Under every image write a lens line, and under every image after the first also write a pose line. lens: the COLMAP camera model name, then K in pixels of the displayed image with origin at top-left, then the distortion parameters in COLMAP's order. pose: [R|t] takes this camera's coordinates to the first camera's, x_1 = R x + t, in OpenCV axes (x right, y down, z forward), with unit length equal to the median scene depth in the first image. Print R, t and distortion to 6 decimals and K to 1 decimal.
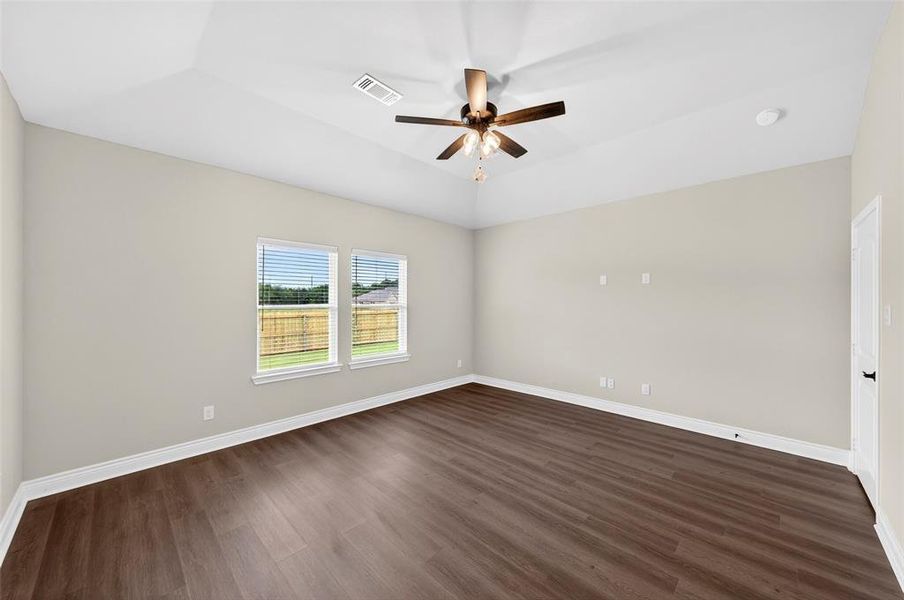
lens RADIAL K [[320.1, 0, 462.1], [0, 320.1, 302.7], [0, 0, 1]] dist [-0.000902, -0.000039]
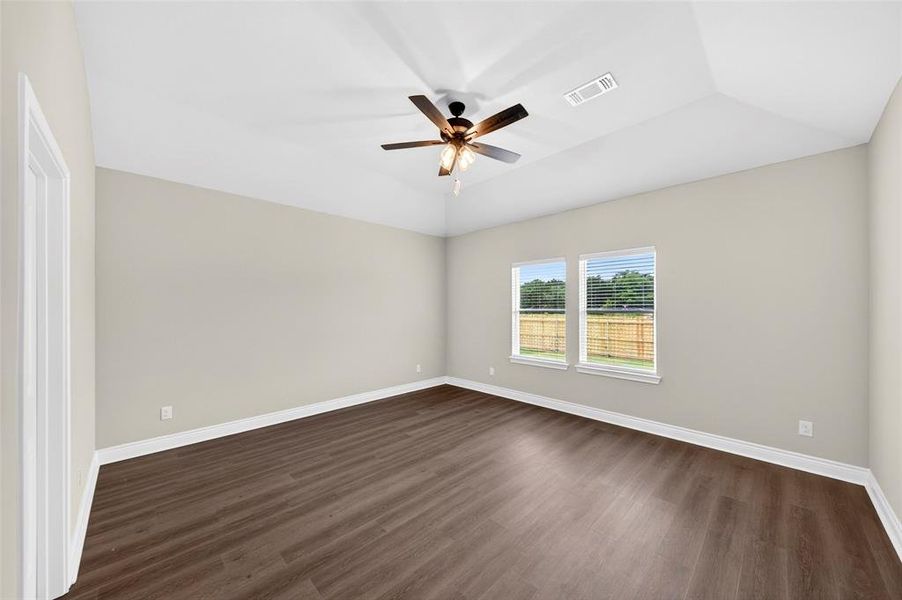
lens RADIAL K [[324.0, 0, 455.8], [0, 324.0, 305.4], [0, 0, 1]] dist [0.005721, 0.000036]
pose [[-0.033354, -0.003599, -0.999437, 1.062098], [-0.000557, 0.999993, -0.003583, -0.002508], [0.999443, 0.000437, -0.033356, 0.968358]]
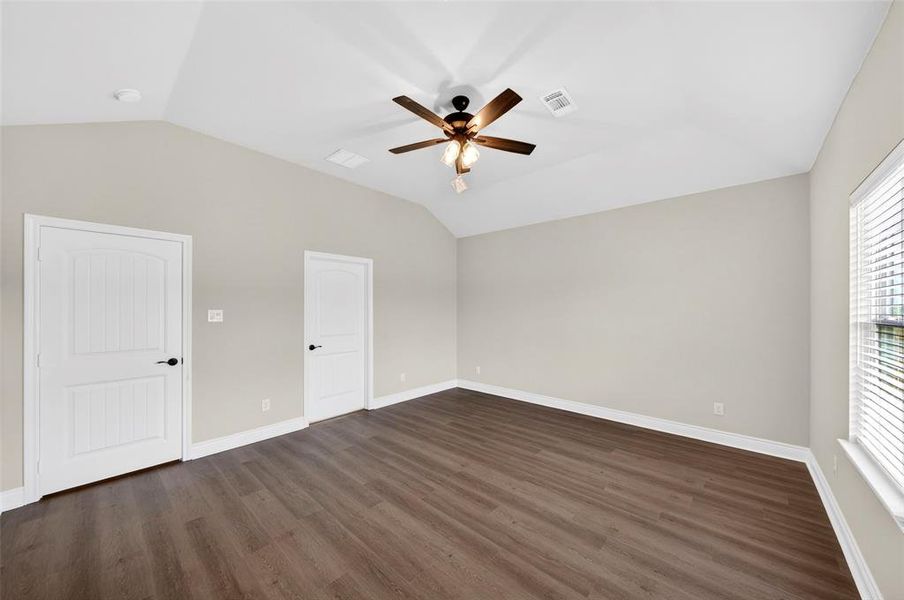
lens RADIAL K [[322.5, 0, 458.4], [0, 322.5, 307.8], [0, 0, 1]] dist [0.016169, -0.007455]
pose [[-0.999405, -0.006157, -0.033938, 0.089647], [-0.006333, 0.999967, 0.005082, -0.012222], [0.033905, 0.005294, -0.999411, 1.908025]]
